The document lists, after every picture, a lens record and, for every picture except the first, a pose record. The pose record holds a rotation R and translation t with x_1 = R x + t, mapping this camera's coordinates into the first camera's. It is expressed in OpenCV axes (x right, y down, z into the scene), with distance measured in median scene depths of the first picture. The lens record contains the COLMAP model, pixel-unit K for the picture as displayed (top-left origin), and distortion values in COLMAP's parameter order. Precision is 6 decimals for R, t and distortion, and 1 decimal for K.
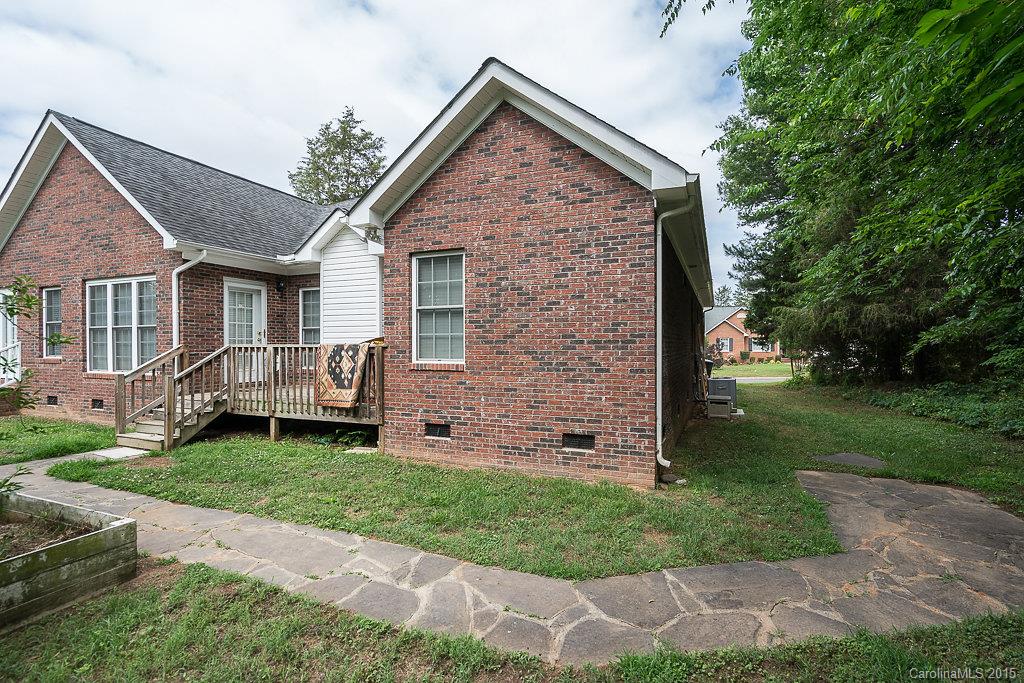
lens RADIAL K [[460.8, 0, 512.0], [0, 460.8, 341.5], [0, 0, 1]] dist [-0.002119, 0.000716]
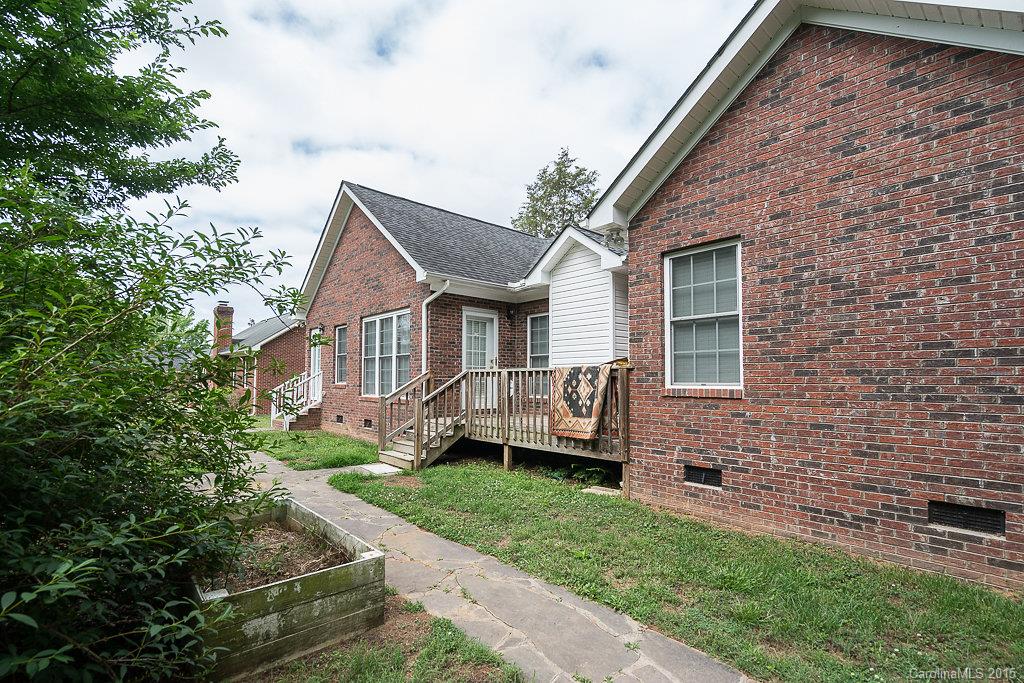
lens RADIAL K [[462.9, 0, 508.3], [0, 462.9, 347.7], [0, 0, 1]] dist [-0.005996, 0.000366]
pose [[0.900446, -0.024781, -0.434262, -0.116932], [-0.003317, 0.997956, -0.063826, 0.030259], [0.434956, 0.058912, 0.898522, 0.157109]]
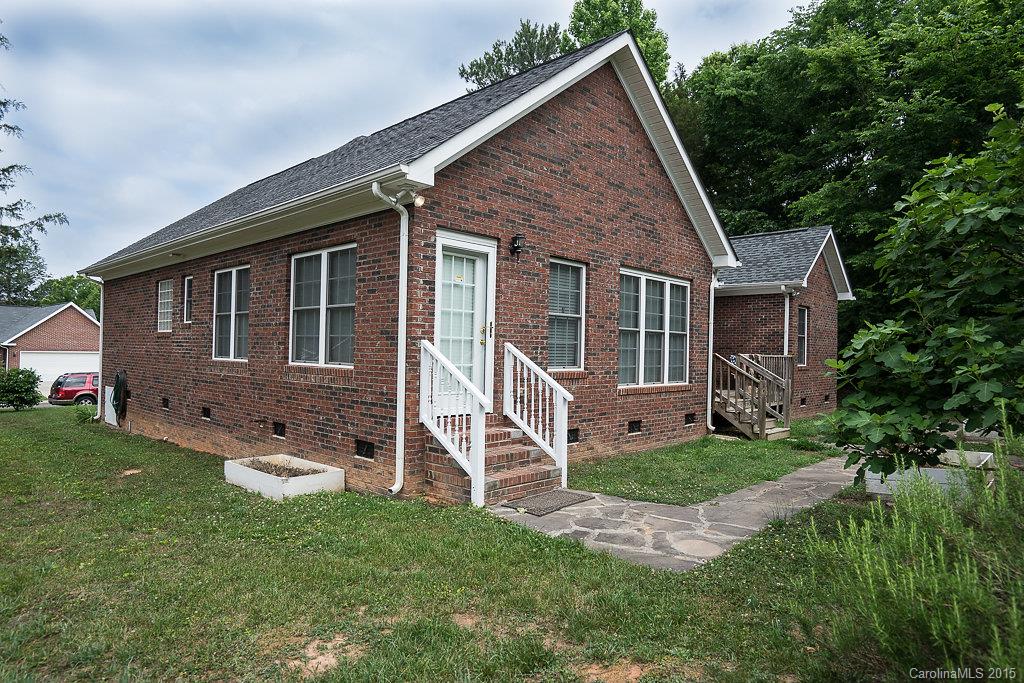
lens RADIAL K [[606.2, 0, 512.0], [0, 606.2, 341.5], [0, 0, 1]] dist [-0.000209, -0.000013]
pose [[0.358898, 0.022681, 0.933101, -3.039049], [-0.027480, 0.999528, -0.013726, 0.014968], [-0.932972, -0.020715, 0.359352, 1.283045]]
